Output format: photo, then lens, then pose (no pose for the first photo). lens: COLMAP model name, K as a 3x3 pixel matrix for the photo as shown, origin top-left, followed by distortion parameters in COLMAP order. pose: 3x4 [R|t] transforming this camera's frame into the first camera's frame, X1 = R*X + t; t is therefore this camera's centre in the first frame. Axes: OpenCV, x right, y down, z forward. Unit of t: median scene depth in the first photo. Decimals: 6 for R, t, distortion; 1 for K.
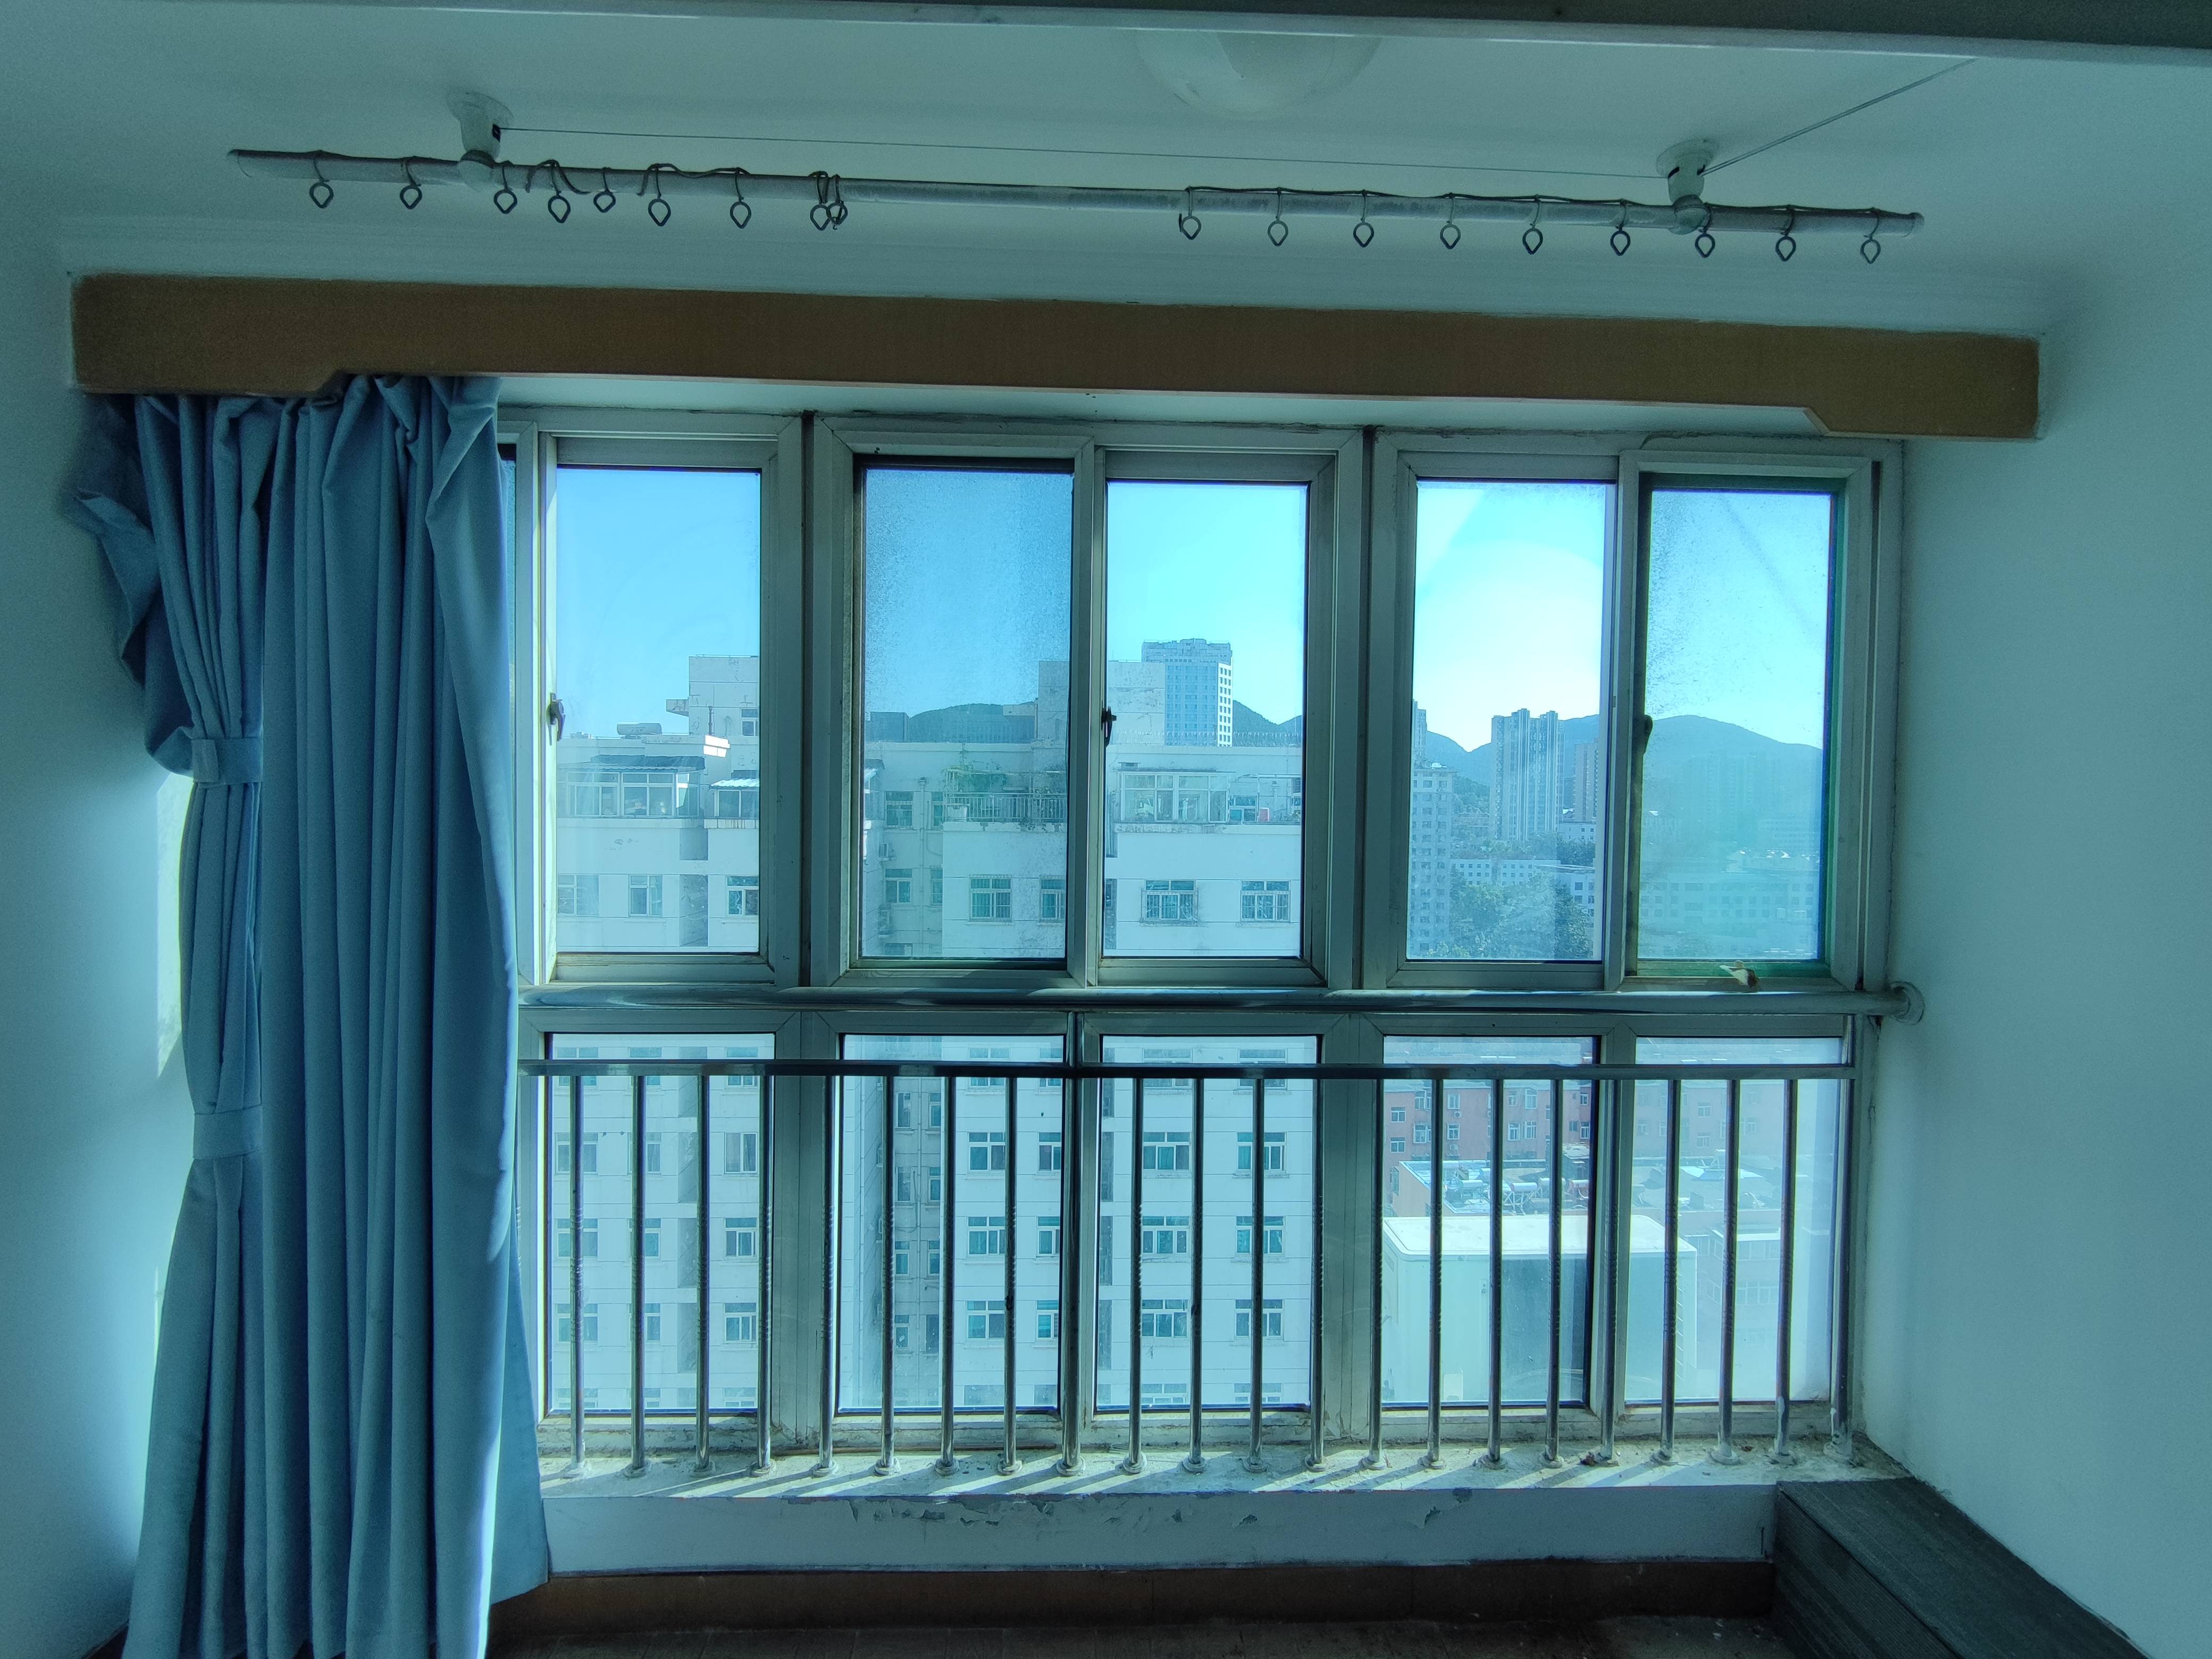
lens RADIAL K [[1019.3, 0, 1113.7], [0, 1019.3, 845.9], [0, 0, 1]] dist [-0.001086, -0.000098]
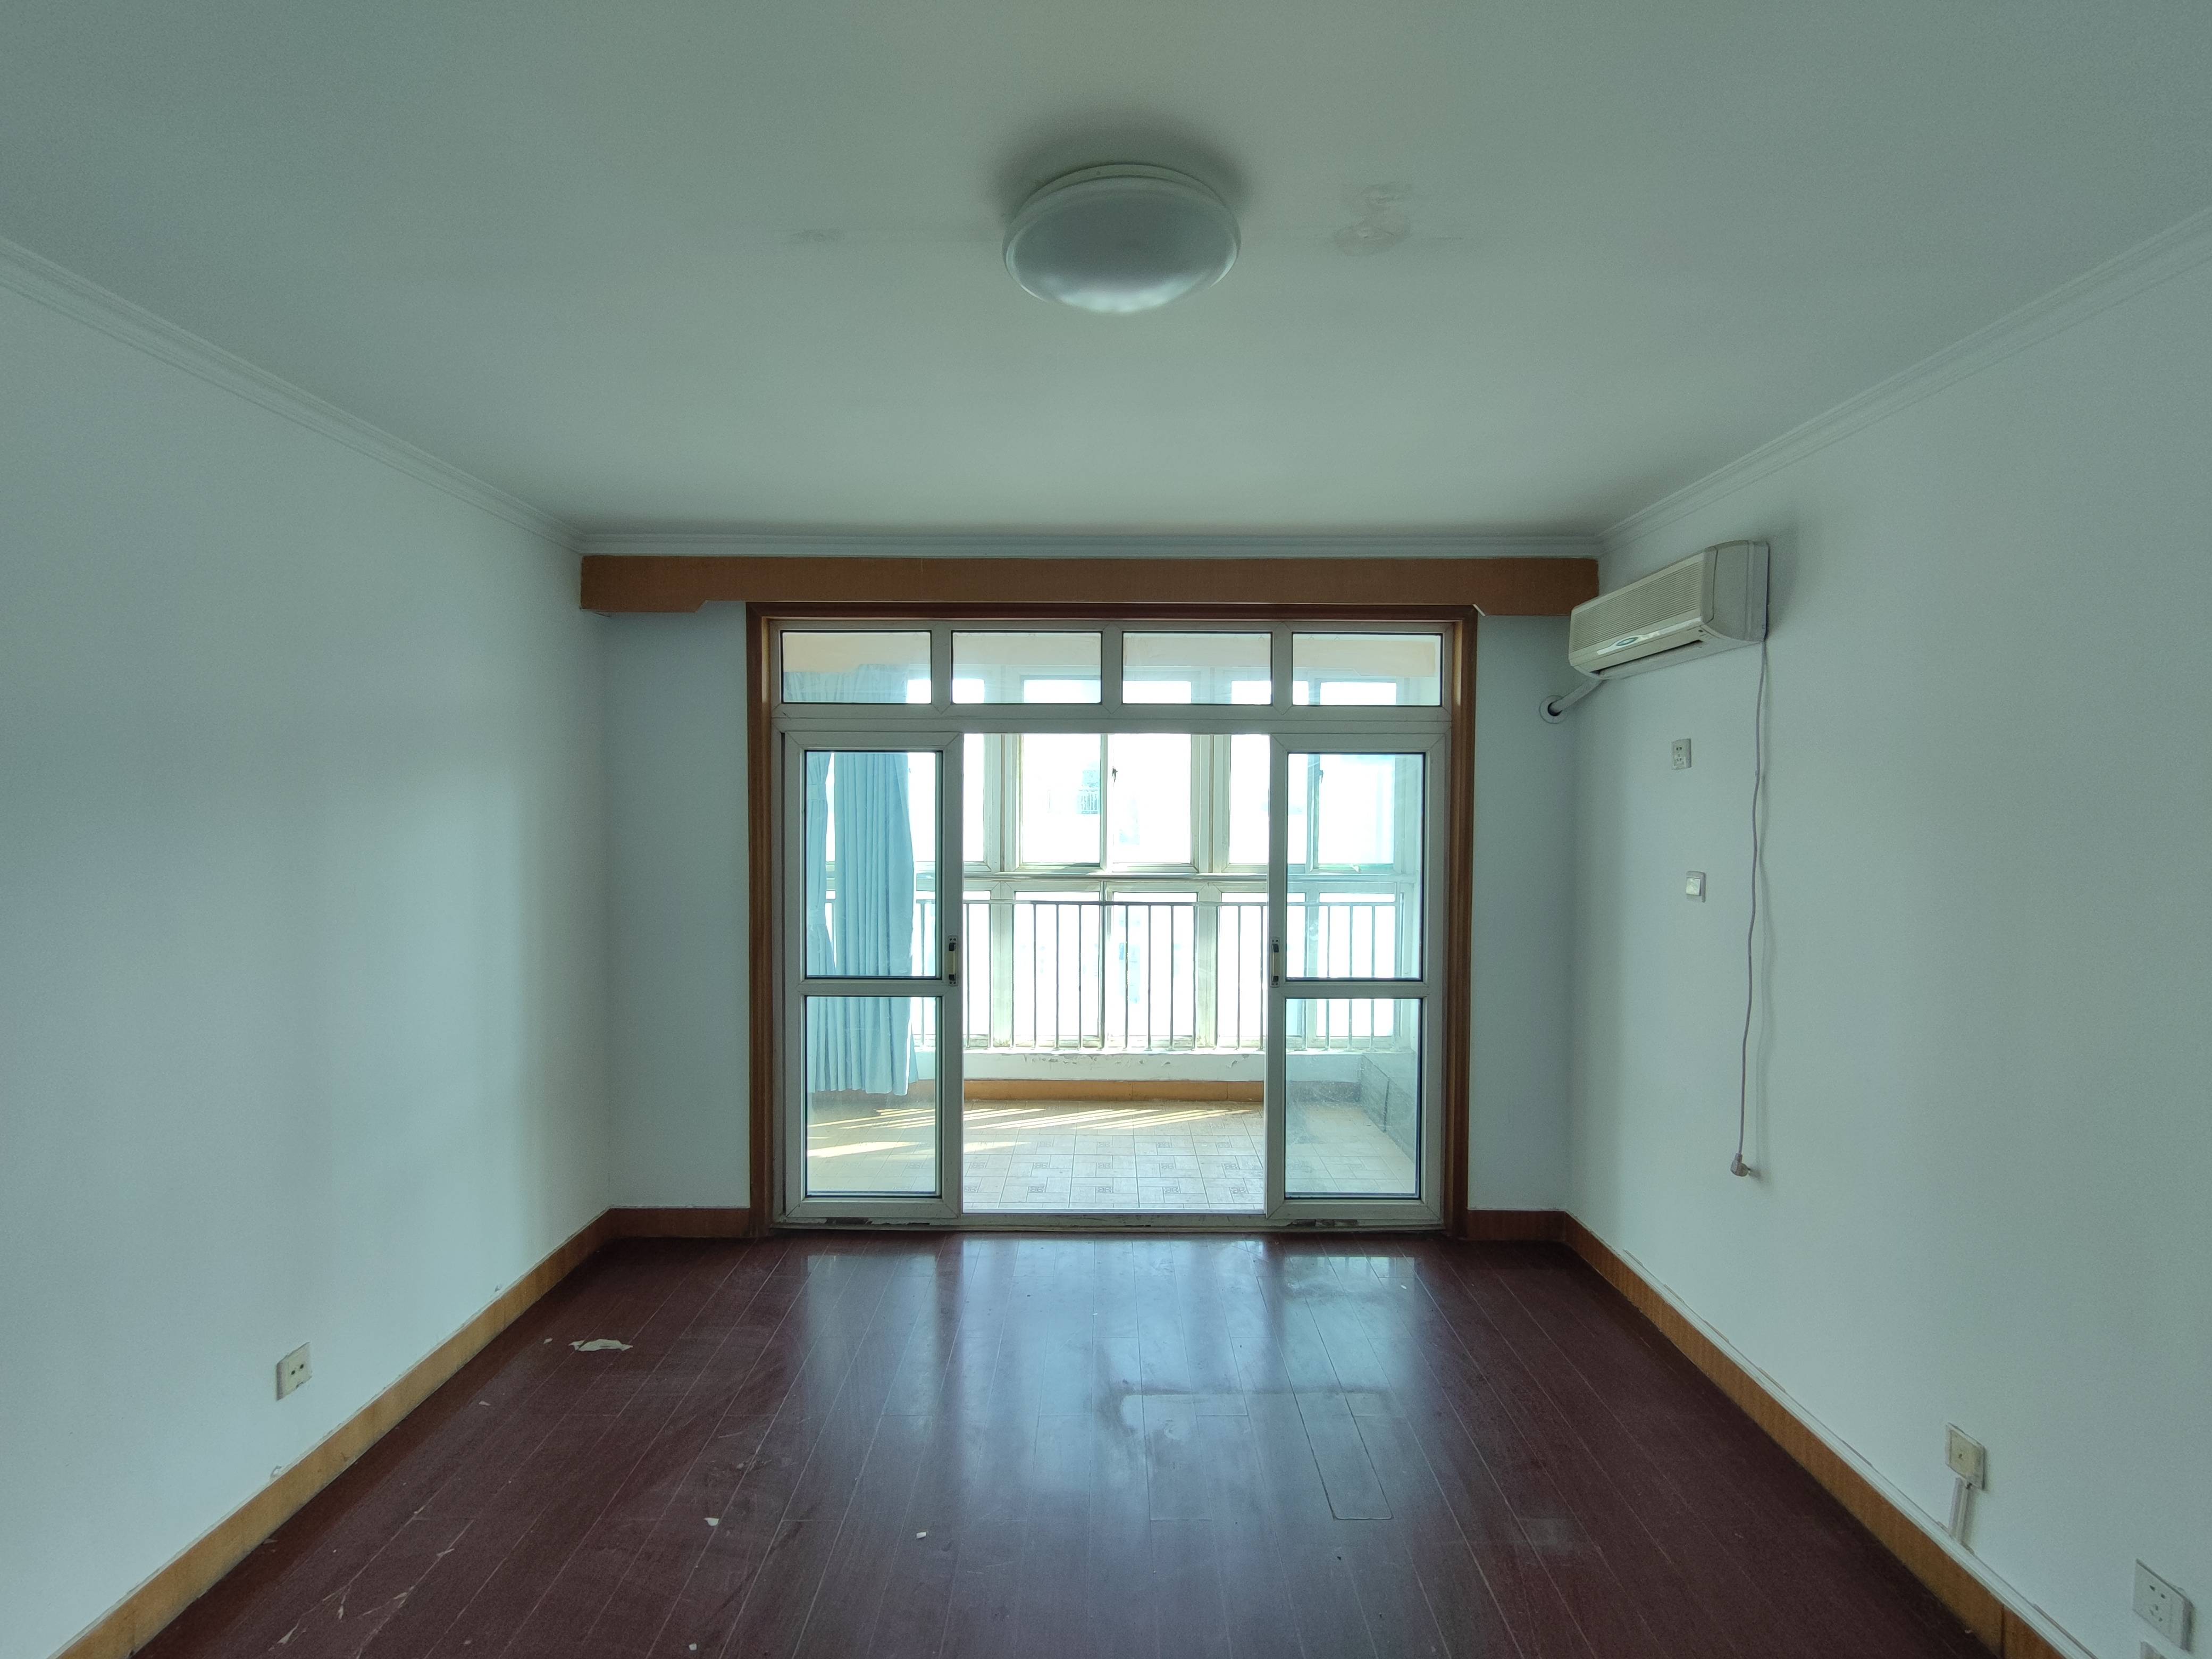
lens RADIAL K [[1019.3, 0, 1105.2], [0, 1019.3, 833.8], [0, 0, 1]] dist [-0.001086, -0.000098]
pose [[0.999737, -0.003062, -0.022726, 0.027885], [0.004033, 0.999076, 0.042788, -0.076673], [0.022574, -0.042868, 0.998826, -1.660031]]
